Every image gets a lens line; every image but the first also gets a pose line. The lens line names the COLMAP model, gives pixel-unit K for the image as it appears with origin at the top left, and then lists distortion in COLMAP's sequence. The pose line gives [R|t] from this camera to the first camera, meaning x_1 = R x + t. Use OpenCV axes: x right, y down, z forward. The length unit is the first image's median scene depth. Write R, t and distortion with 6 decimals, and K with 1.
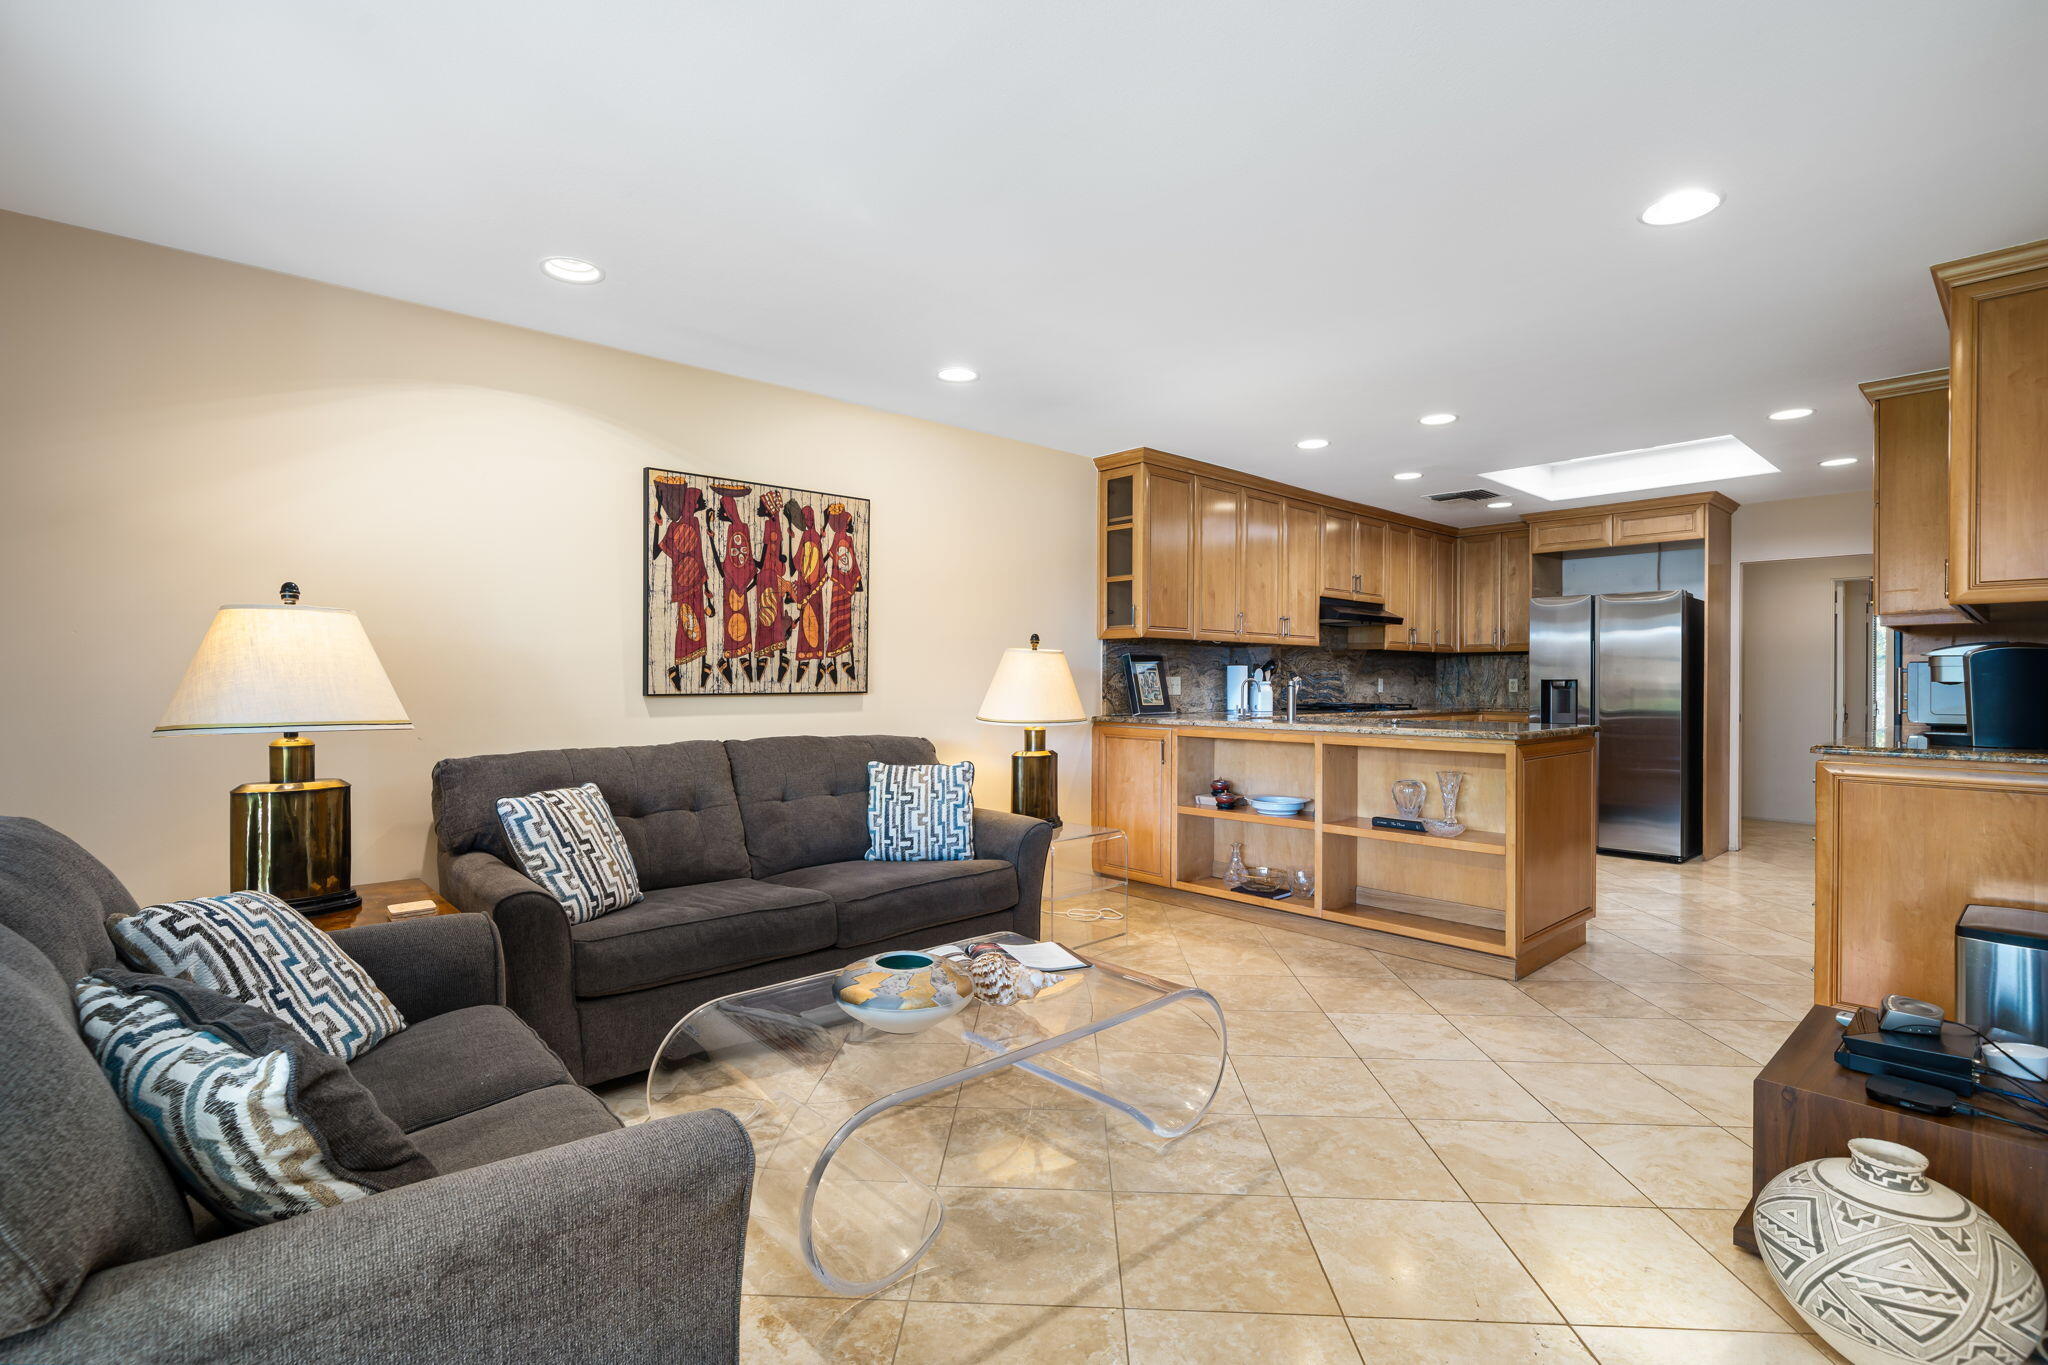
lens RADIAL K [[938.0, 0, 1024.0], [0, 938.0, 682.5], [0, 0, 1]] dist [0.000289, -0.000103]
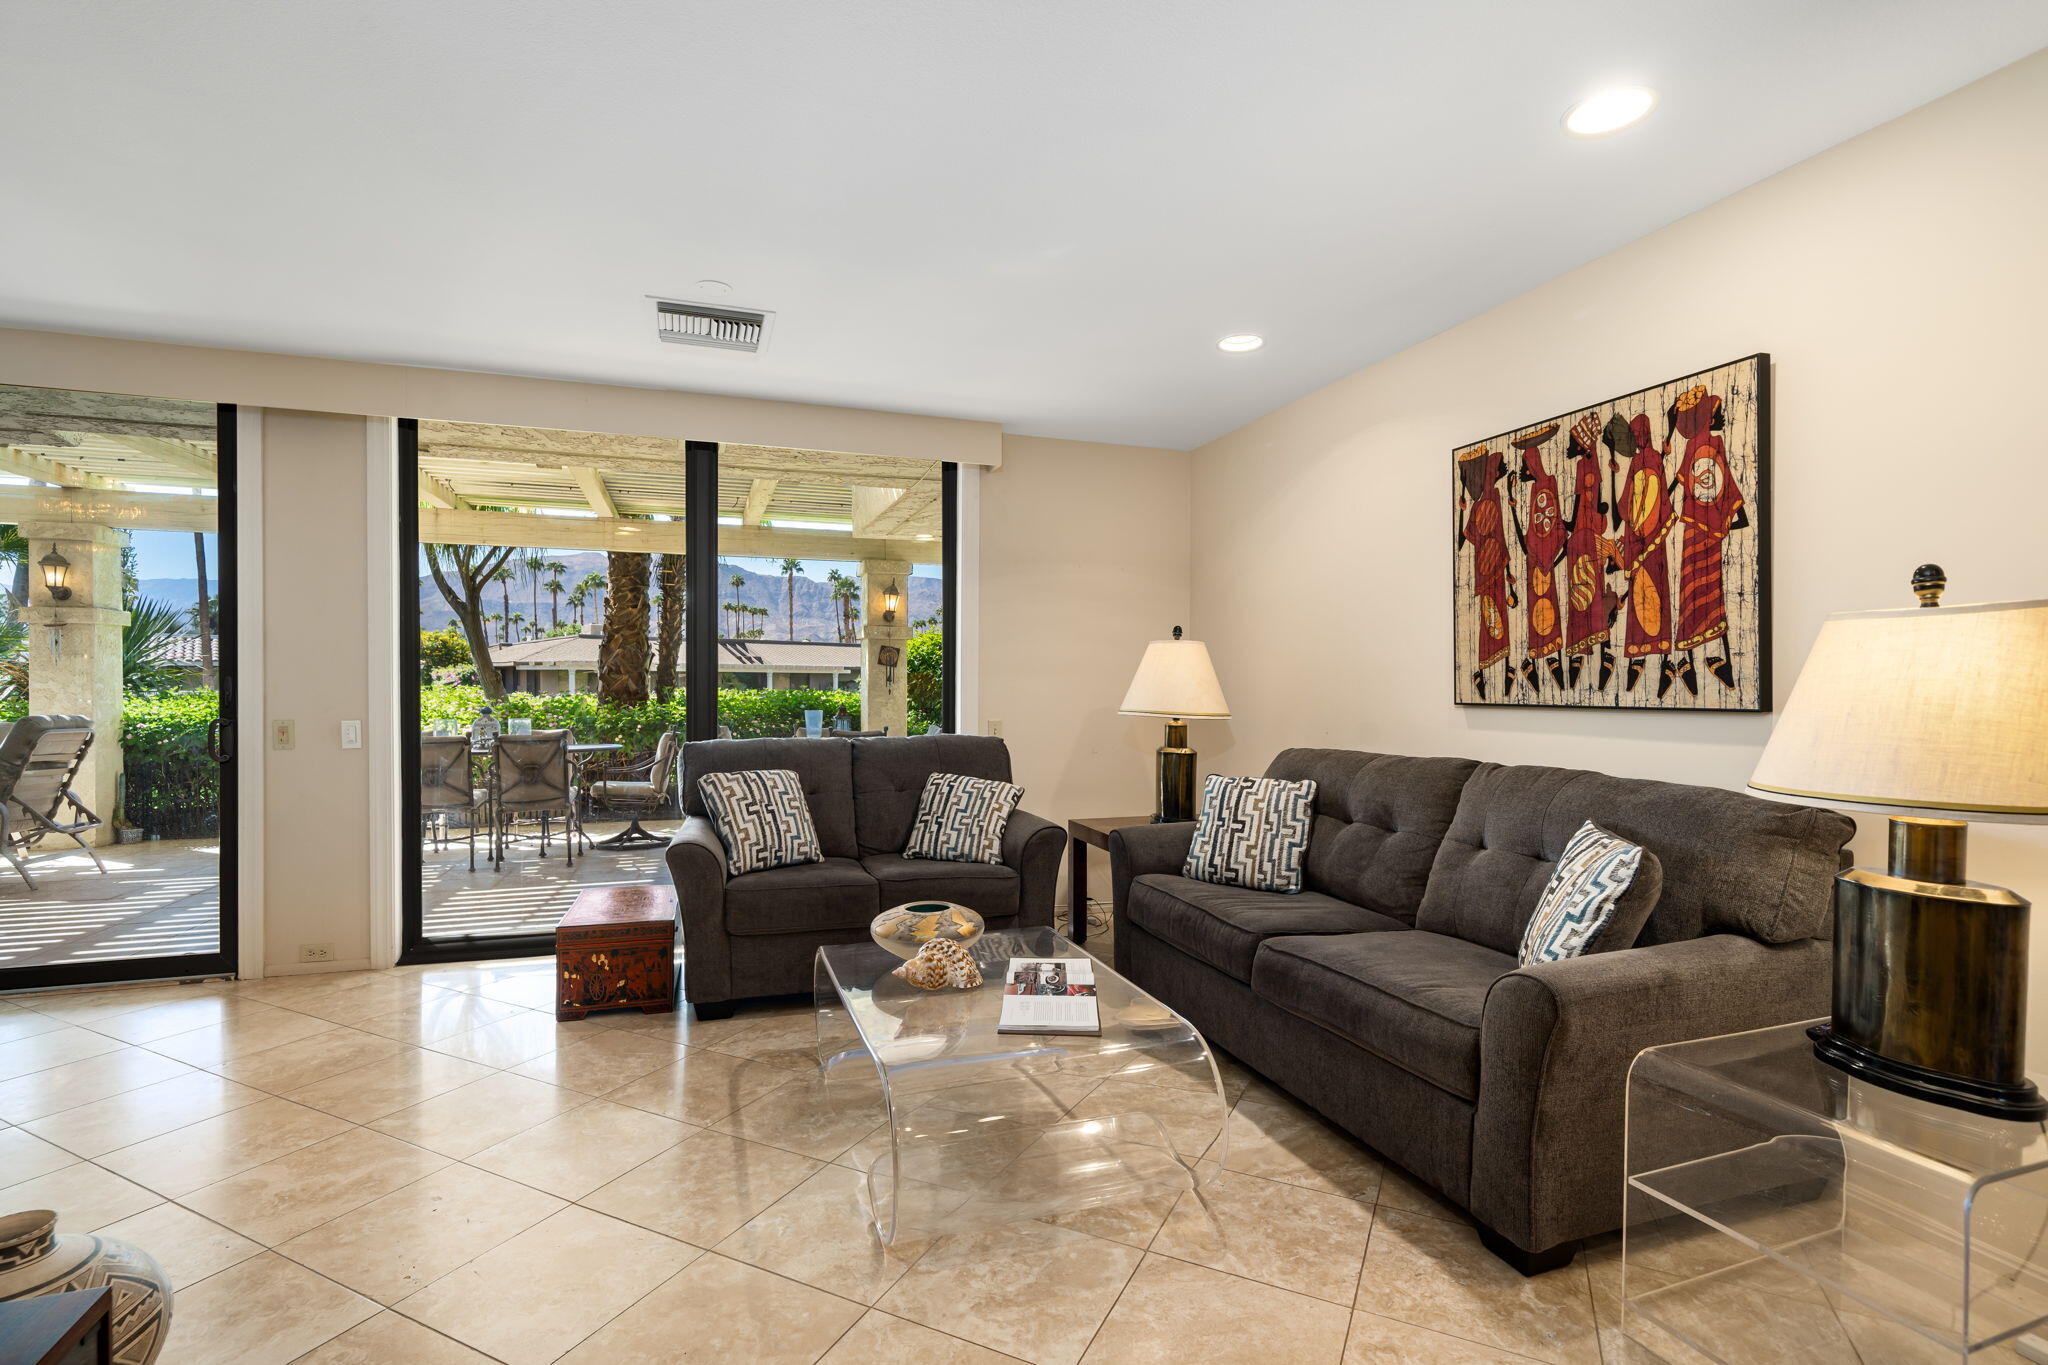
lens RADIAL K [[971.0, 0, 1023.9], [0, 971.0, 703.5], [0, 0, 1]] dist [0.001211, 0.000068]
pose [[-0.399446, 0.014786, -0.916637, 0.553015], [-0.008068, 0.999775, 0.019643, -0.001497], [0.916721, 0.015241, -0.399237, 0.895521]]
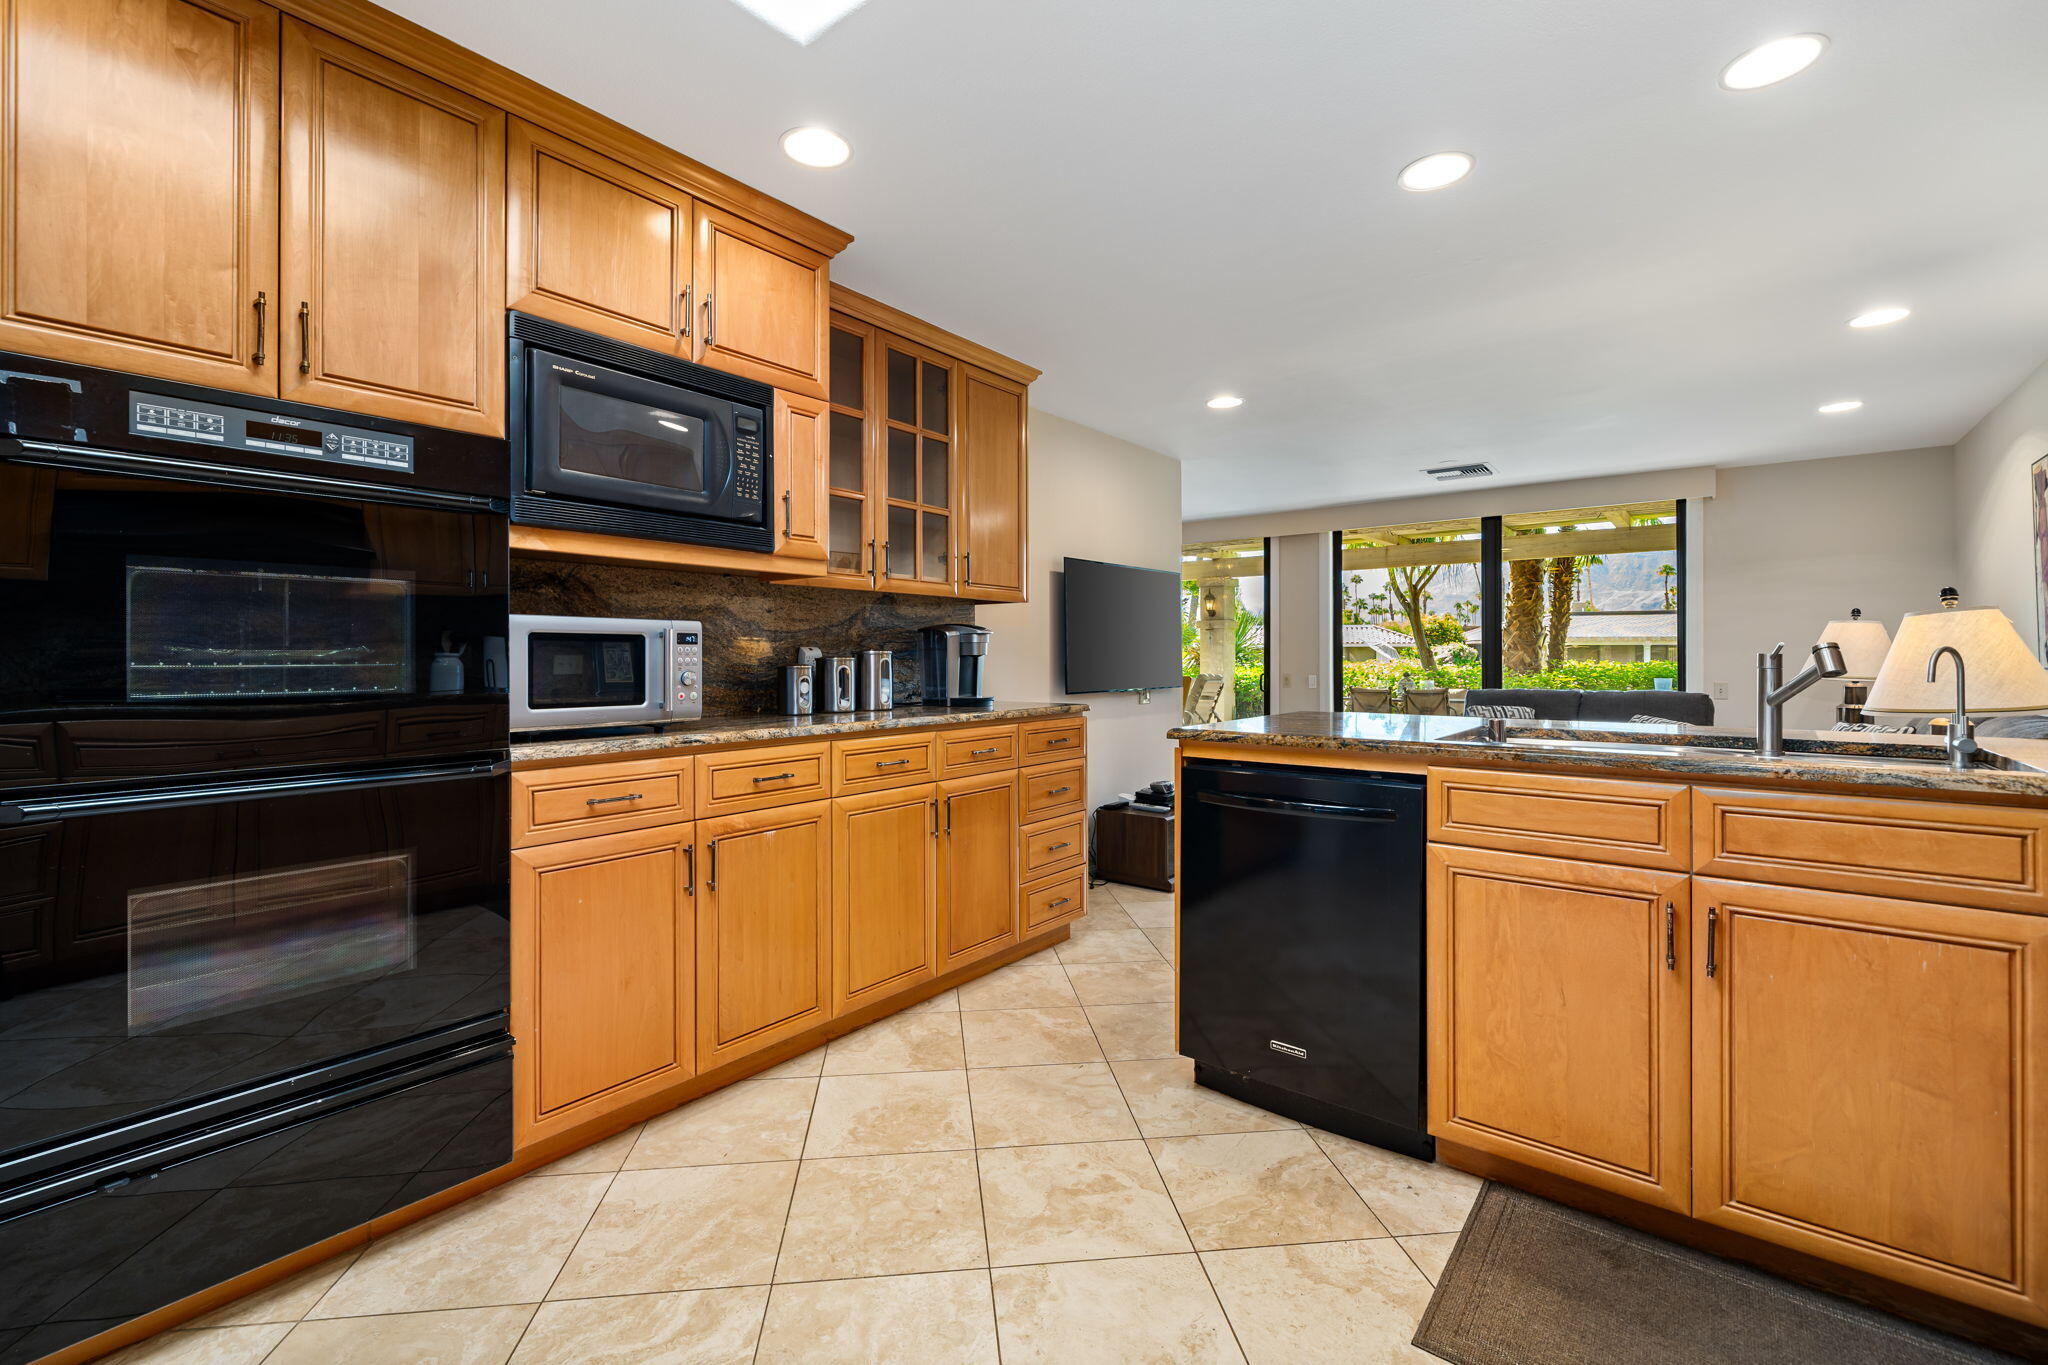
lens RADIAL K [[881.9, 0, 993.4], [0, 881.9, 649.0], [0, 0, 1]] dist [0.001158, 0.000086]
pose [[-0.990309, -0.001127, -0.138874, 0.876120], [-0.000134, 0.999974, -0.007160, -0.001726], [0.138878, -0.007072, -0.990284, 1.681098]]
